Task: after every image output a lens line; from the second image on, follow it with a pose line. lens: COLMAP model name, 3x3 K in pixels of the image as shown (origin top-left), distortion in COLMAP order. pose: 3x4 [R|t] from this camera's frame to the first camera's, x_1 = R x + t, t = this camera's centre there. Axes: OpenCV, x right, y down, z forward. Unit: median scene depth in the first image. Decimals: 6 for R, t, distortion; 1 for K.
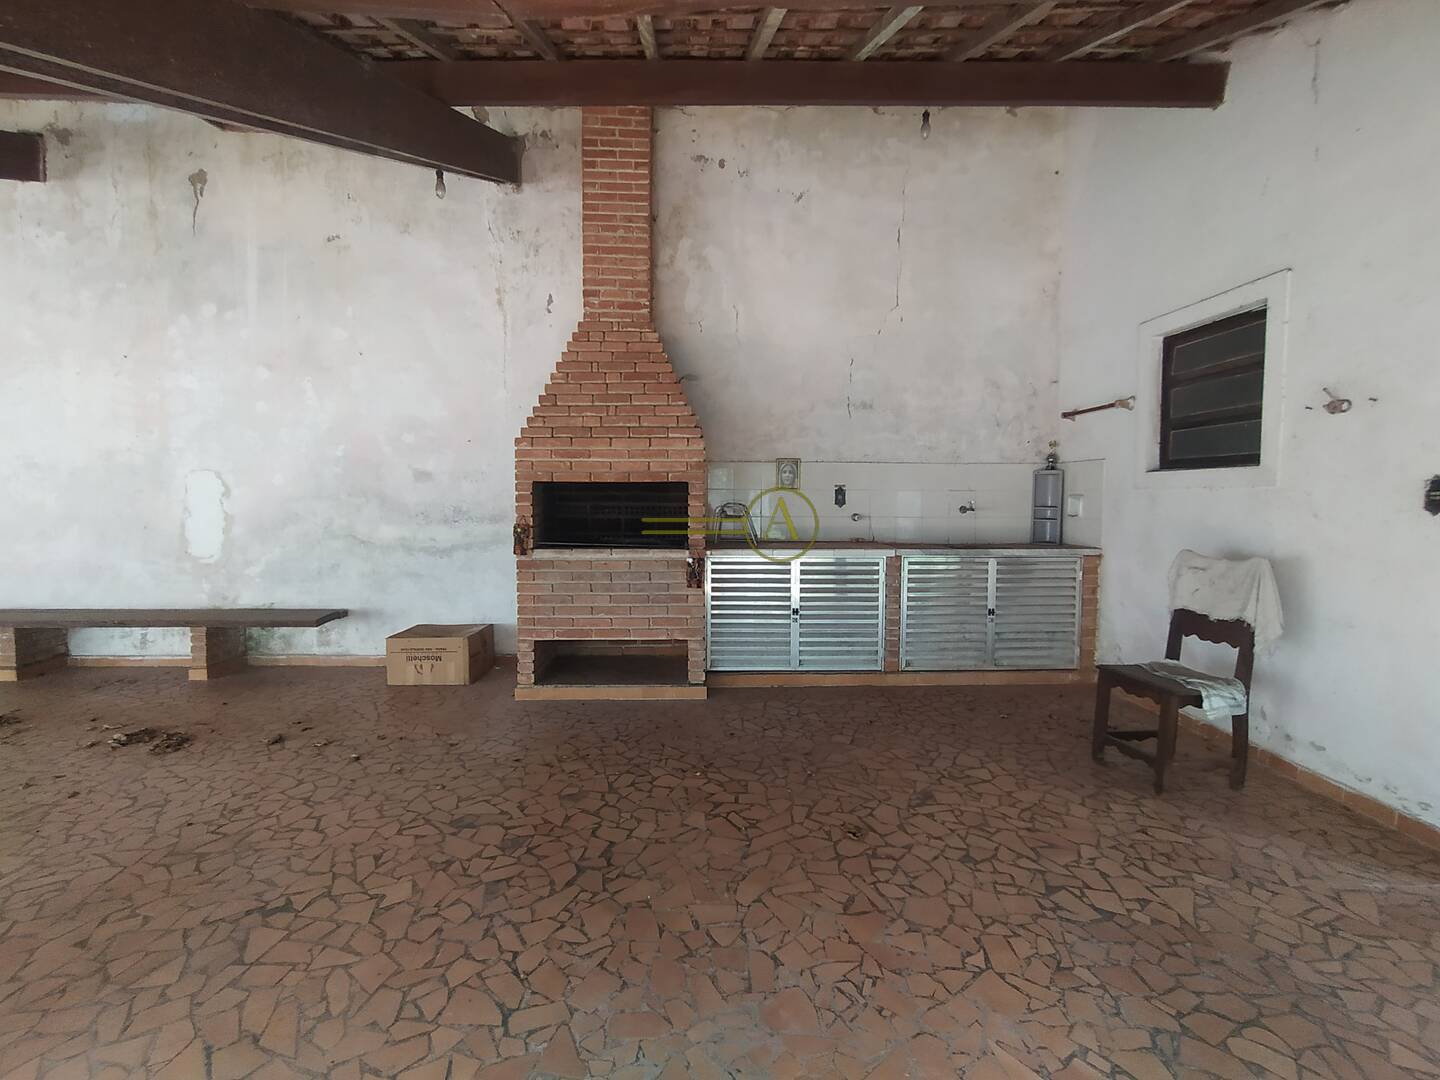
lens RADIAL K [[655.9, 0, 718.3], [0, 655.9, 536.8], [0, 0, 1]] dist [-0.006891, 0.003852]
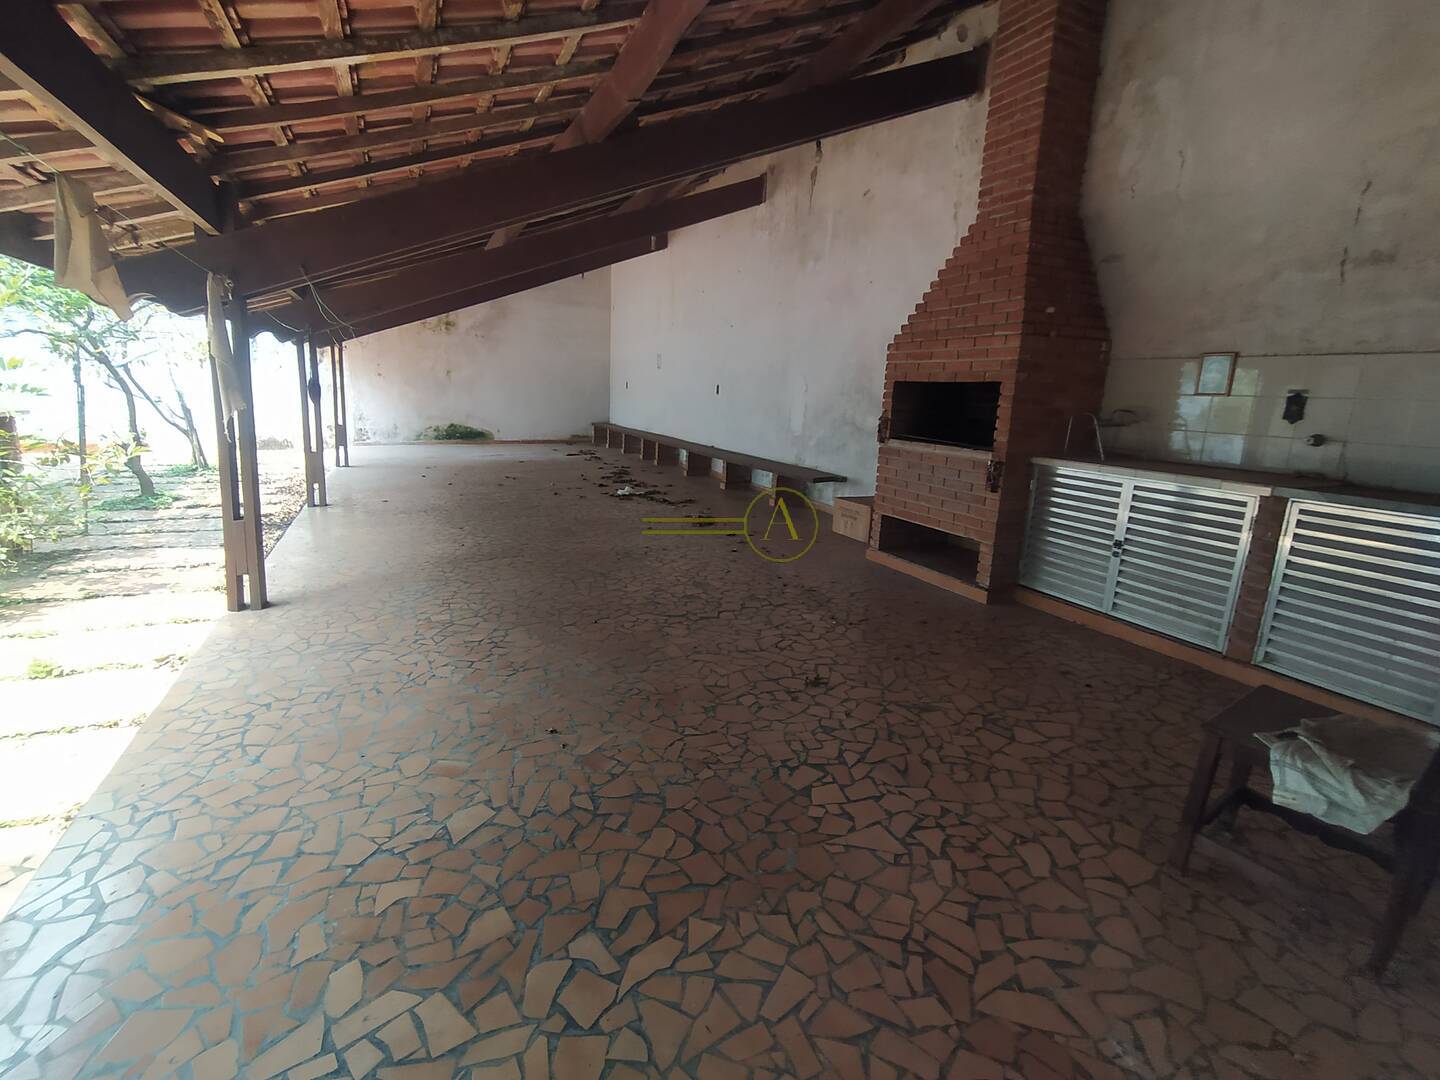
lens RADIAL K [[655.9, 0, 714.2], [0, 655.9, 538.1], [0, 0, 1]] dist [-0.006891, 0.003852]
pose [[0.391174, 0.213799, -0.895138, 0.663427], [-0.090143, 0.976866, 0.193927, -0.007342], [0.915891, 0.004831, 0.401397, 0.210565]]
